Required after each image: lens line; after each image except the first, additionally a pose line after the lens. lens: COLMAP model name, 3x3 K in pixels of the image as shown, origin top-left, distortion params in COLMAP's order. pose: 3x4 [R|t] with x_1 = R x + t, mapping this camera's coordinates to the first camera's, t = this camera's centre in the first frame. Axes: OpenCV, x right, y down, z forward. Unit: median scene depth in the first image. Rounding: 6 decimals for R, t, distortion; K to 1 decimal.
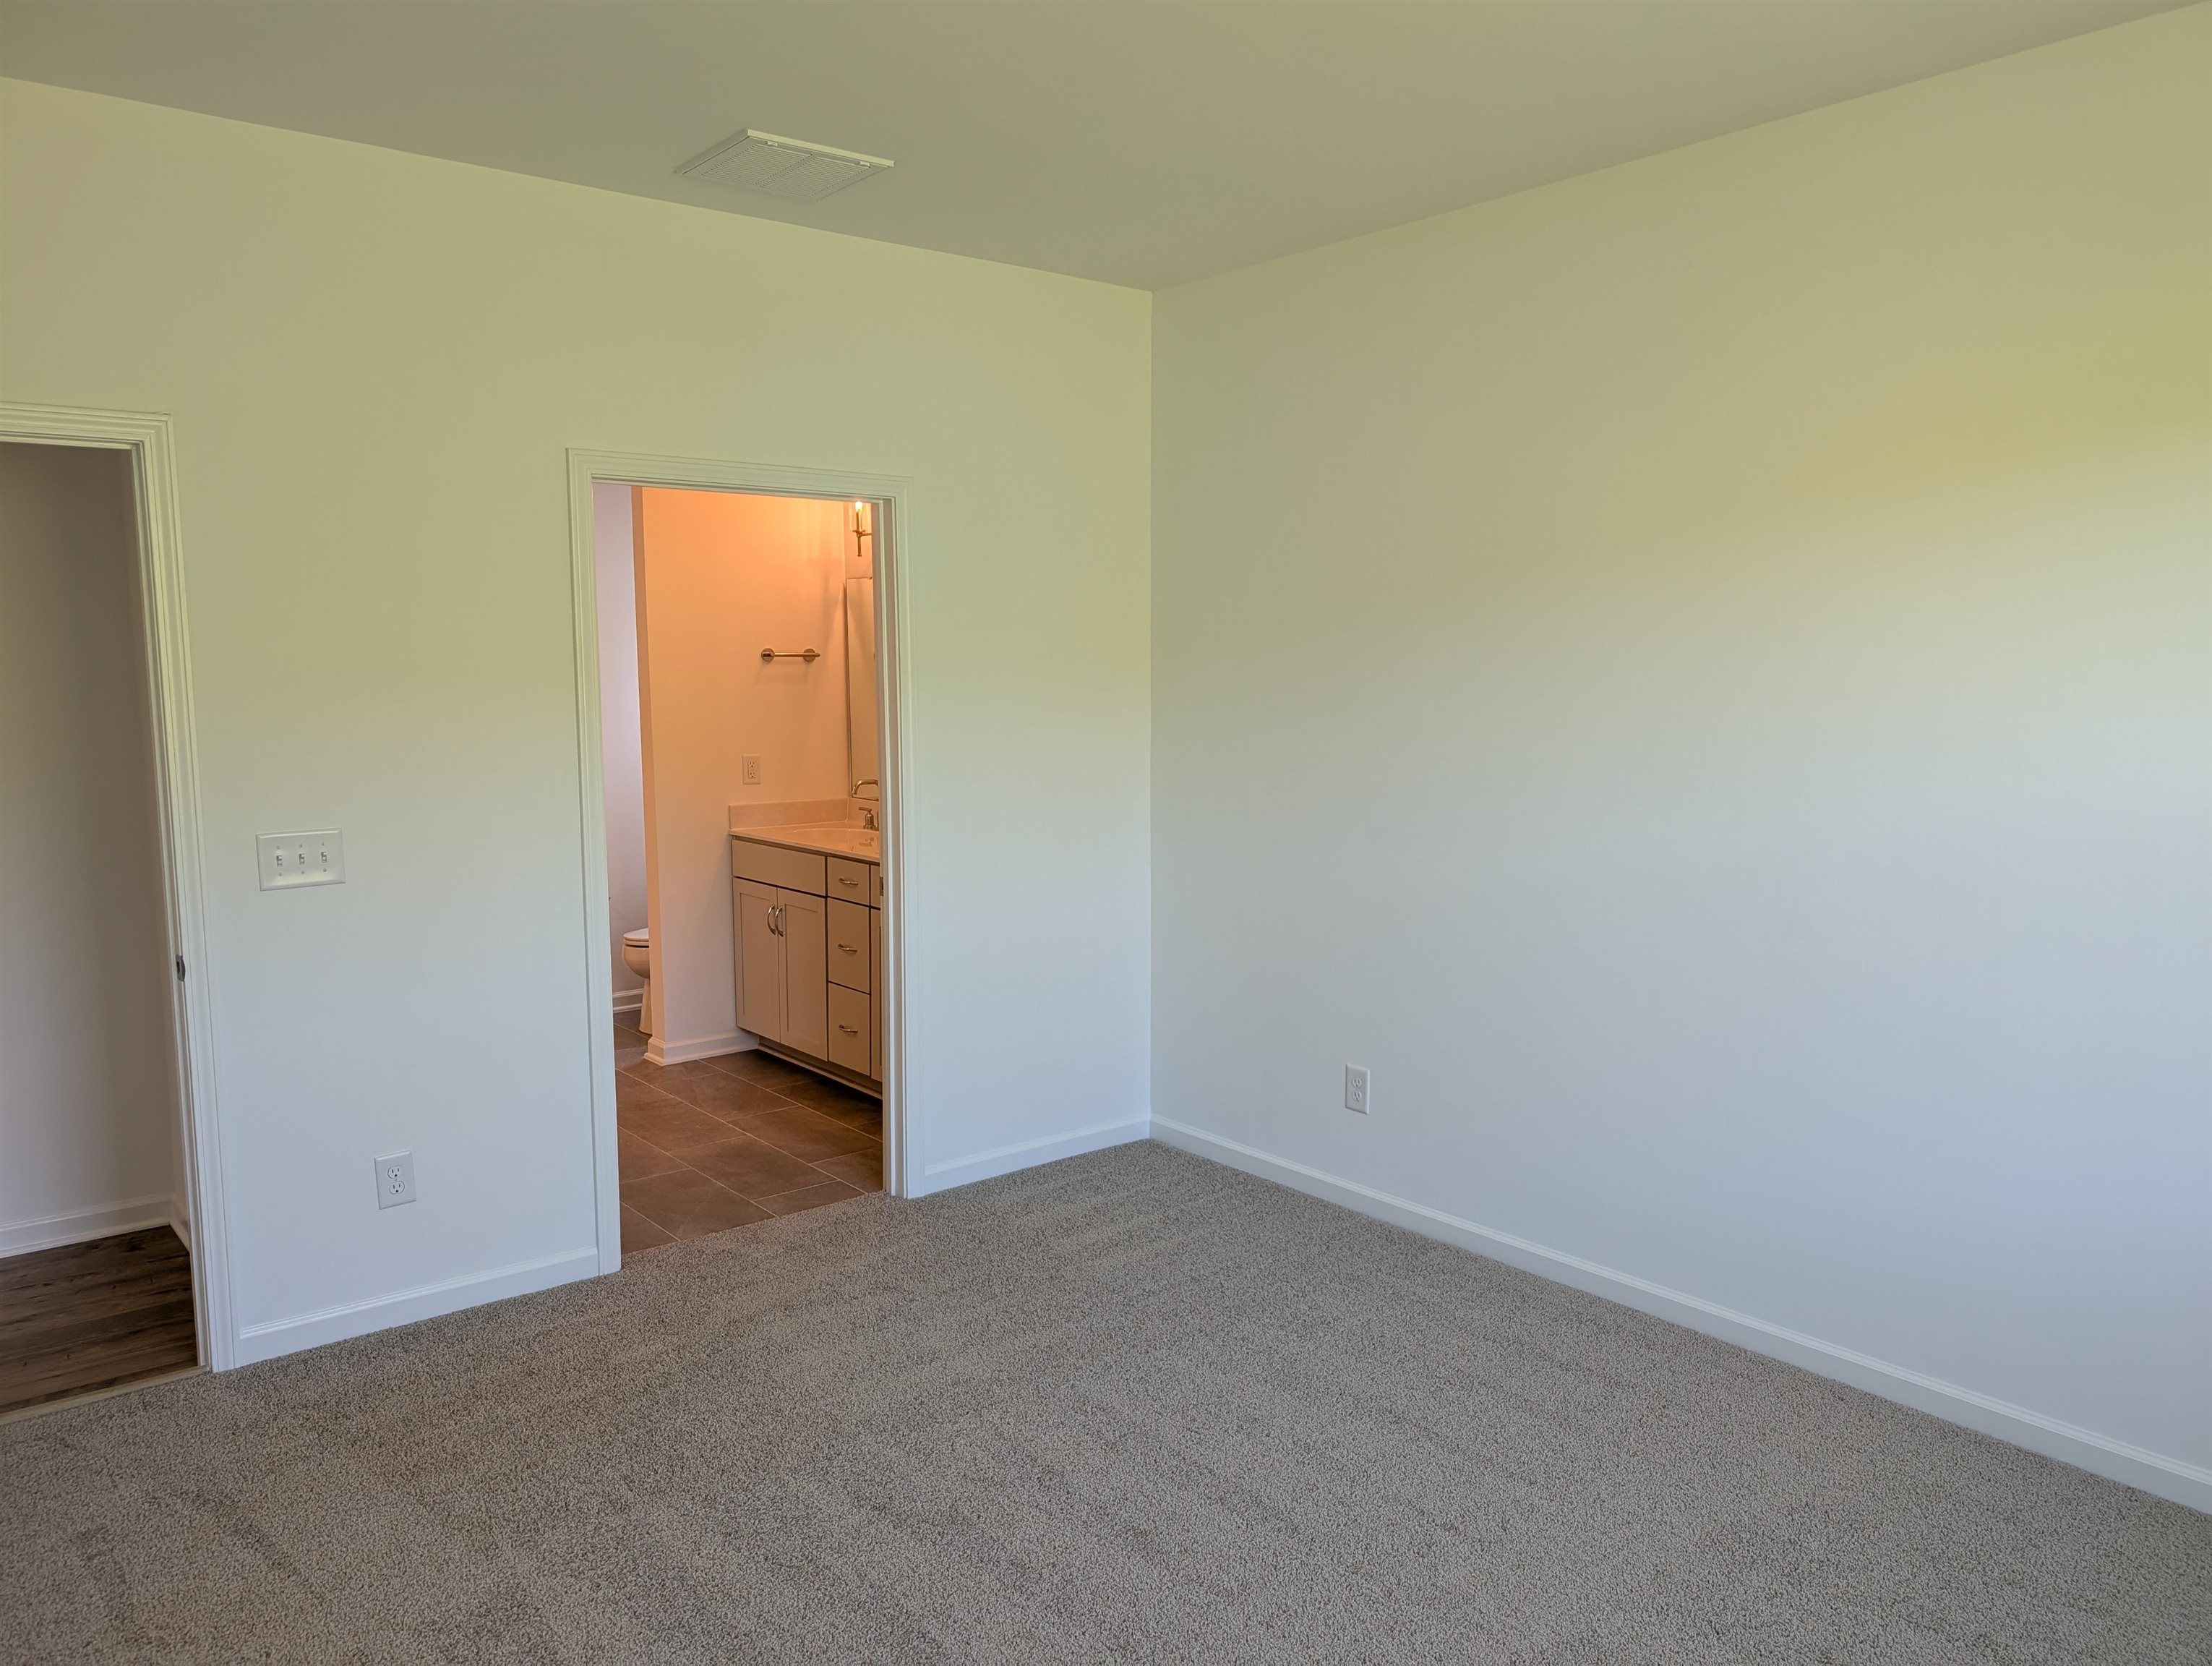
lens RADIAL K [[1591.0, 0, 1116.4], [0, 1591.0, 851.0], [0, 0, 1]] dist [0.015962, -0.014427]
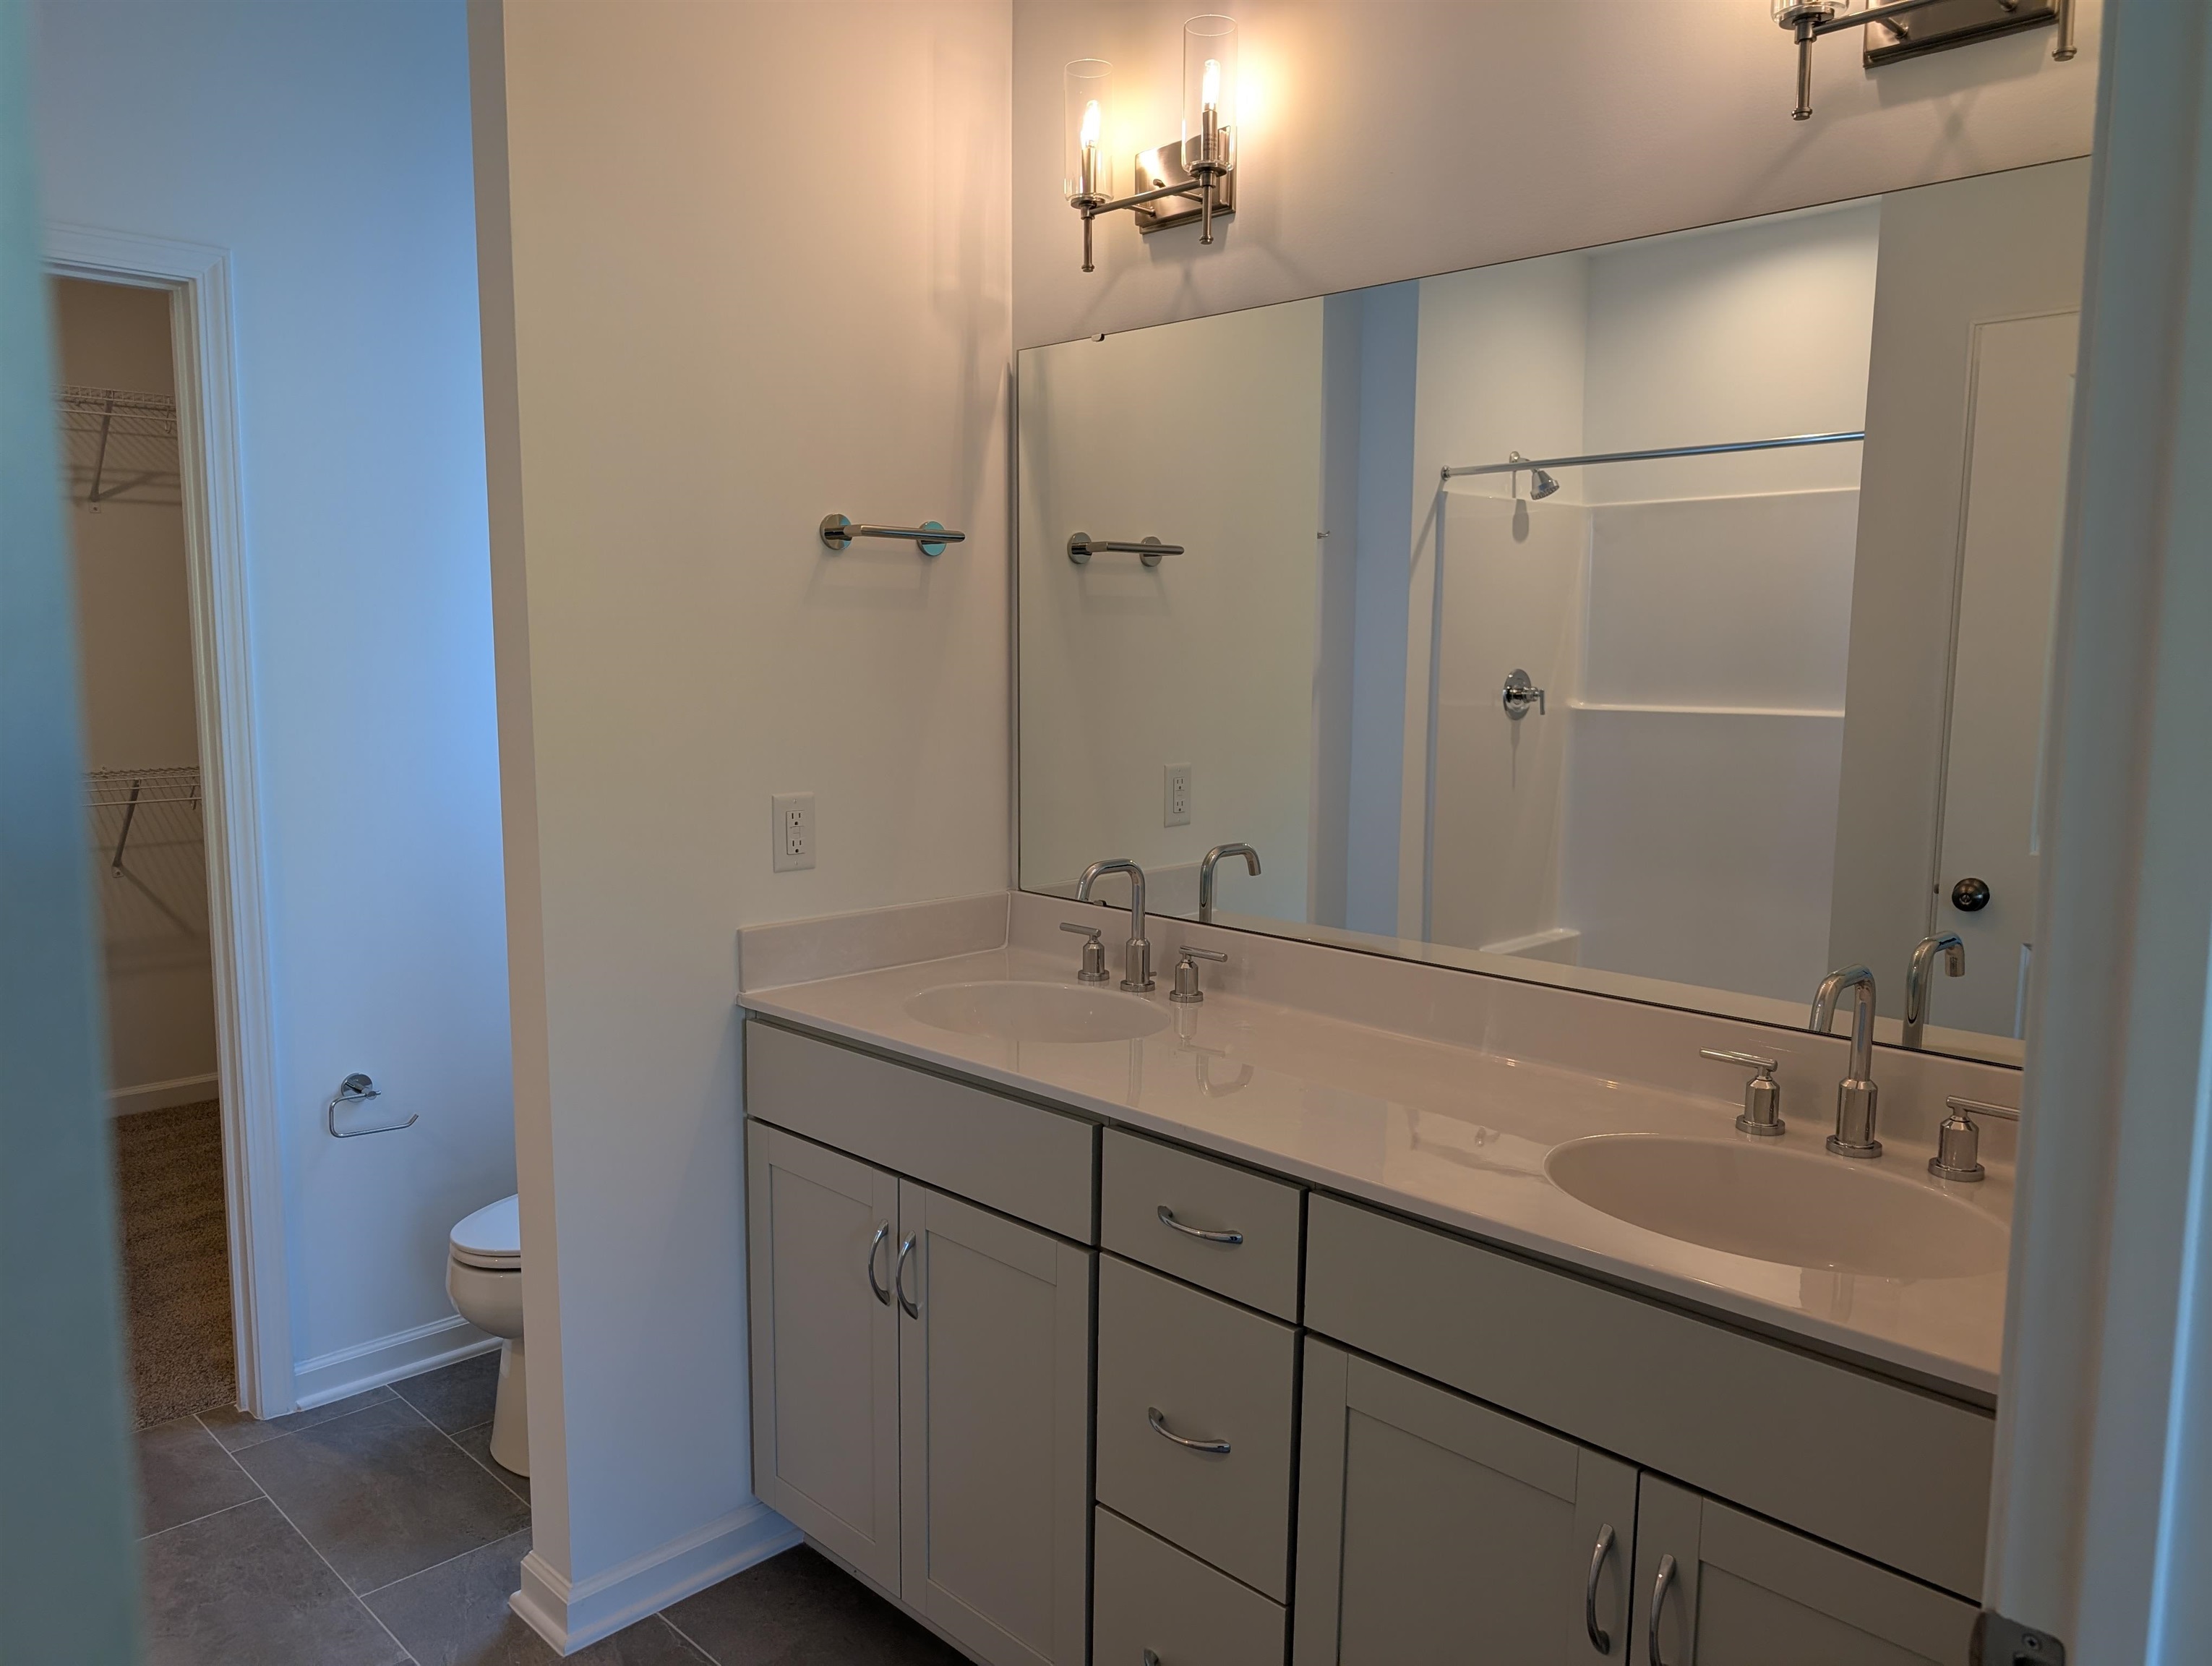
lens RADIAL K [[1591.0, 0, 1076.2], [0, 1591.0, 844.4], [0, 0, 1]] dist [0.015962, -0.014427]
pose [[0.997407, -0.003082, 0.071896, -0.188223], [0.002763, 0.999986, 0.004530, -0.049511], [-0.071909, -0.004319, 0.997402, 0.611744]]
